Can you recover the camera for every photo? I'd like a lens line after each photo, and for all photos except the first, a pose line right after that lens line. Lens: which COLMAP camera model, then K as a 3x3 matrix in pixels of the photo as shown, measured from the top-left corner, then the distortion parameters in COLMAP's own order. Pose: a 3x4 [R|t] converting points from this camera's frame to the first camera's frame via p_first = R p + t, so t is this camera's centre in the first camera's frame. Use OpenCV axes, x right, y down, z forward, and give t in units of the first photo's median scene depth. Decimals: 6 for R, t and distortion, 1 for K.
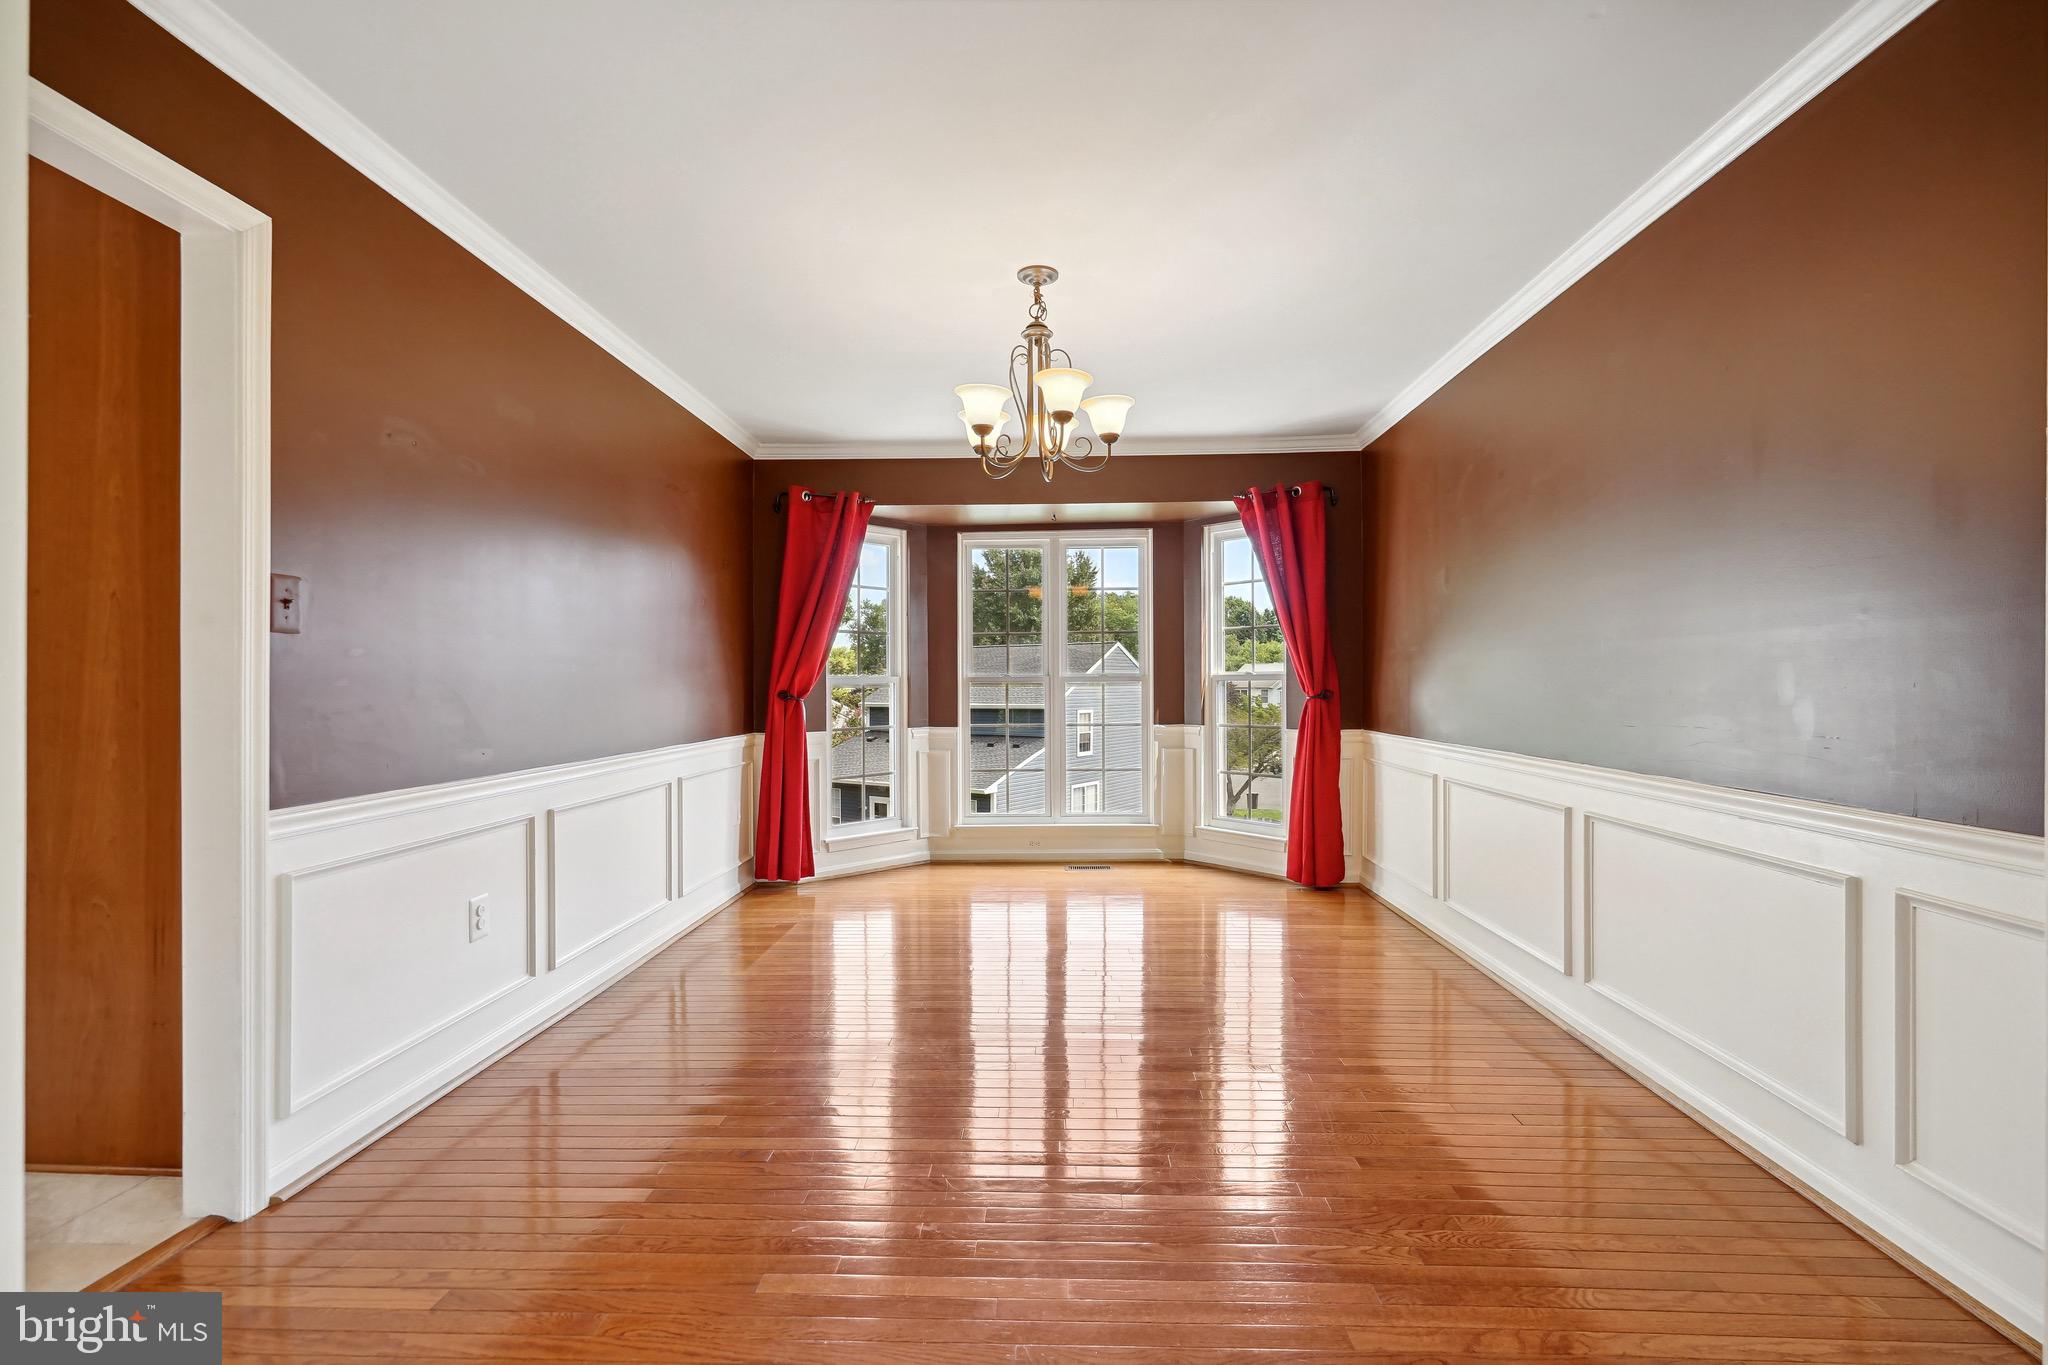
lens RADIAL K [[935.4, 0, 1022.6], [0, 935.4, 683.3], [0, 0, 1]] dist [0.006574, 0.003535]
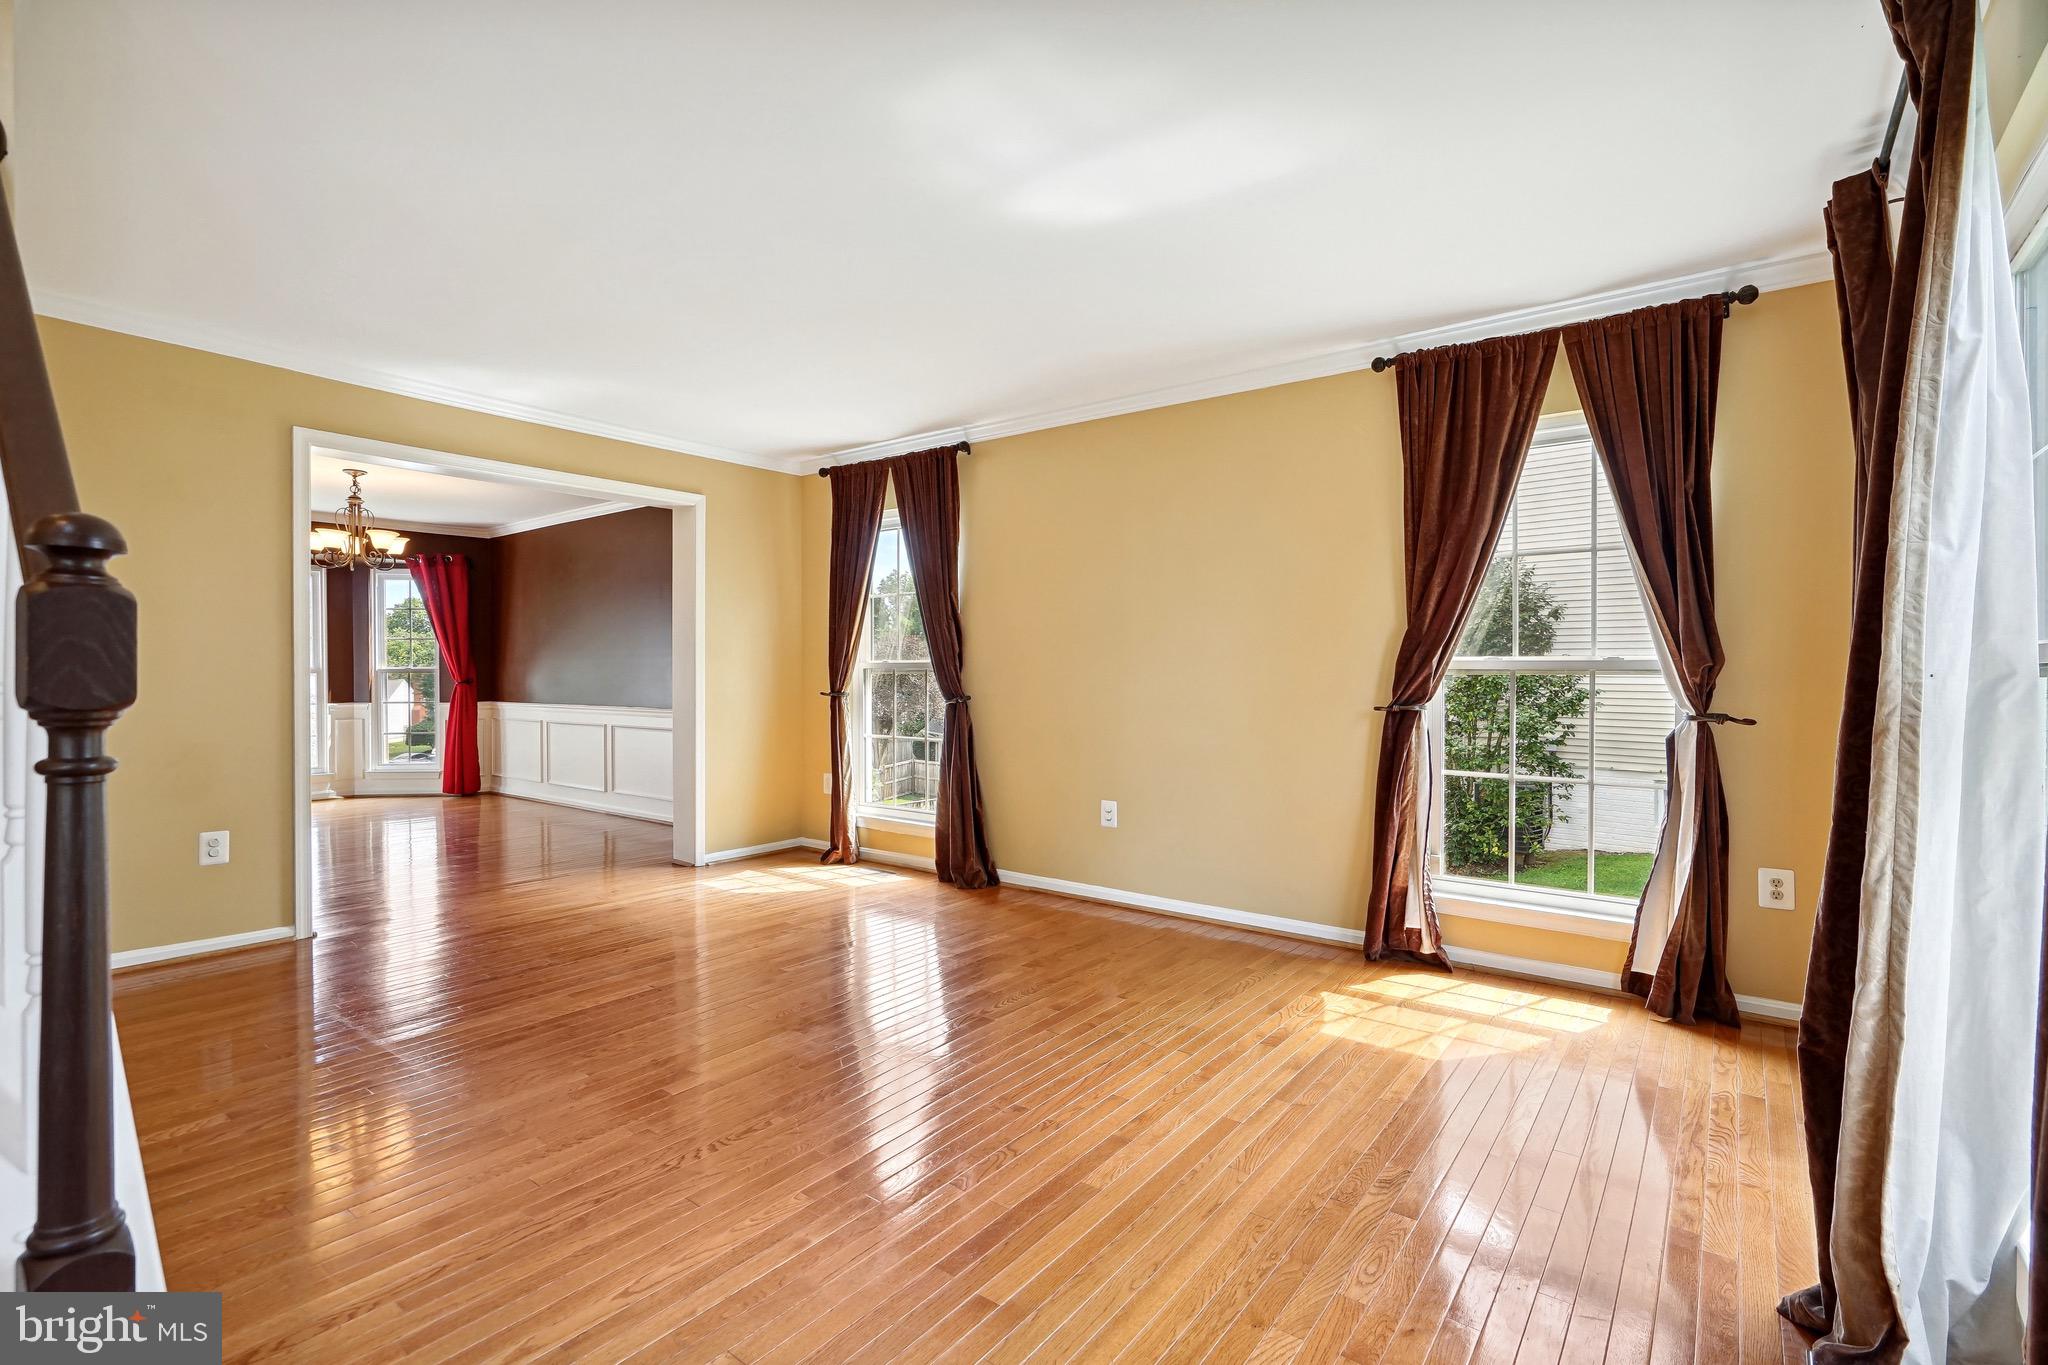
lens RADIAL K [[935.4, 0, 1028.7], [0, 935.4, 674.1], [0, 0, 1]] dist [0.006574, 0.003535]
pose [[0.577532, 0.001542, 0.816366, -0.479577], [-0.002335, 0.999997, -0.000236, -0.002626], [-0.816364, -0.001770, 0.577534, -0.812581]]
